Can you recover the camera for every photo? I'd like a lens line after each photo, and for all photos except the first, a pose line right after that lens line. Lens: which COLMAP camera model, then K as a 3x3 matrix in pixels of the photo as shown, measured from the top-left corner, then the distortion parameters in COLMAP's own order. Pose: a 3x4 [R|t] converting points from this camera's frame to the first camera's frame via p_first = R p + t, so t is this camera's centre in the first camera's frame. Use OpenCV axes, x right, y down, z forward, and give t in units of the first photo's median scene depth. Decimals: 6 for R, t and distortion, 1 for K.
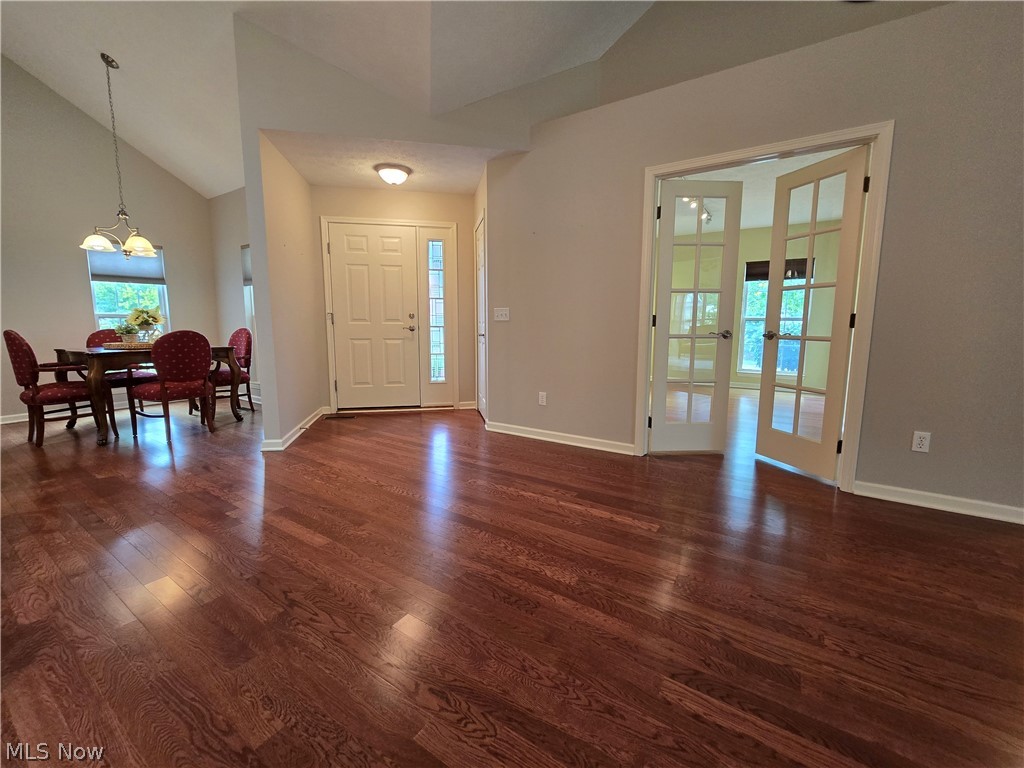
lens RADIAL K [[420.5, 0, 516.9], [0, 420.5, 379.9], [0, 0, 1]] dist [-0.003456, -0.000944]
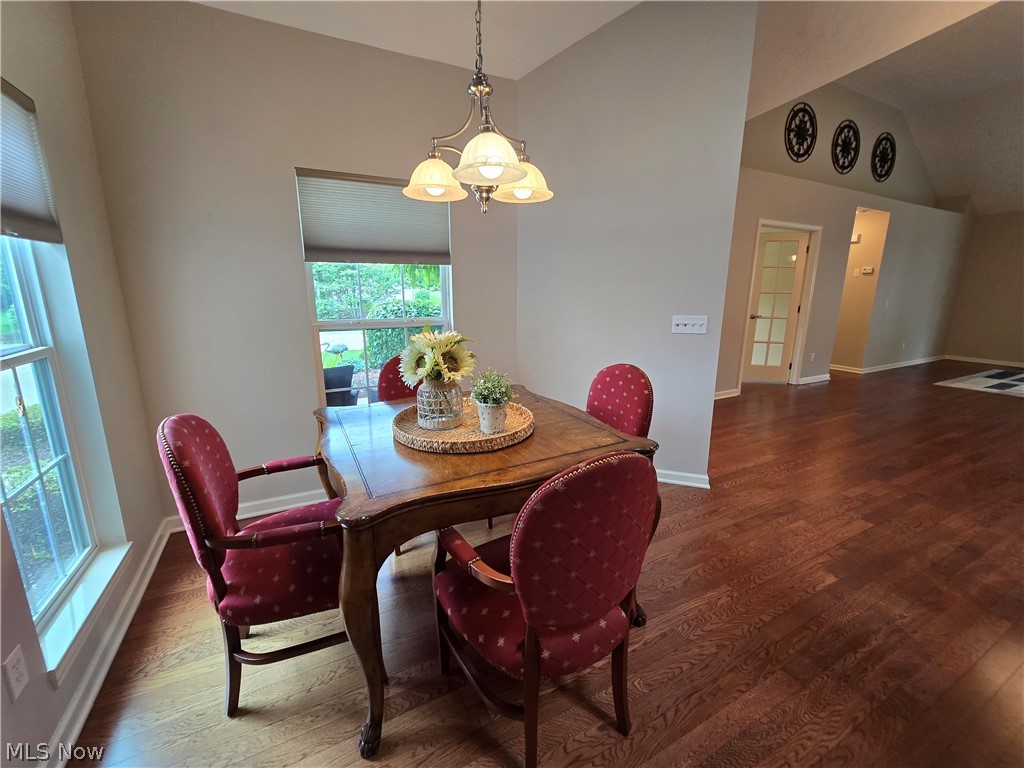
lens RADIAL K [[420.5, 0, 511.4], [0, 420.5, 380.5], [0, 0, 1]] dist [-0.003456, -0.000944]
pose [[0.493114, -0.184682, 0.850136, -1.206422], [0.116570, 0.982422, 0.145804, -0.169828], [-0.862119, 0.027202, 0.505974, 0.737741]]
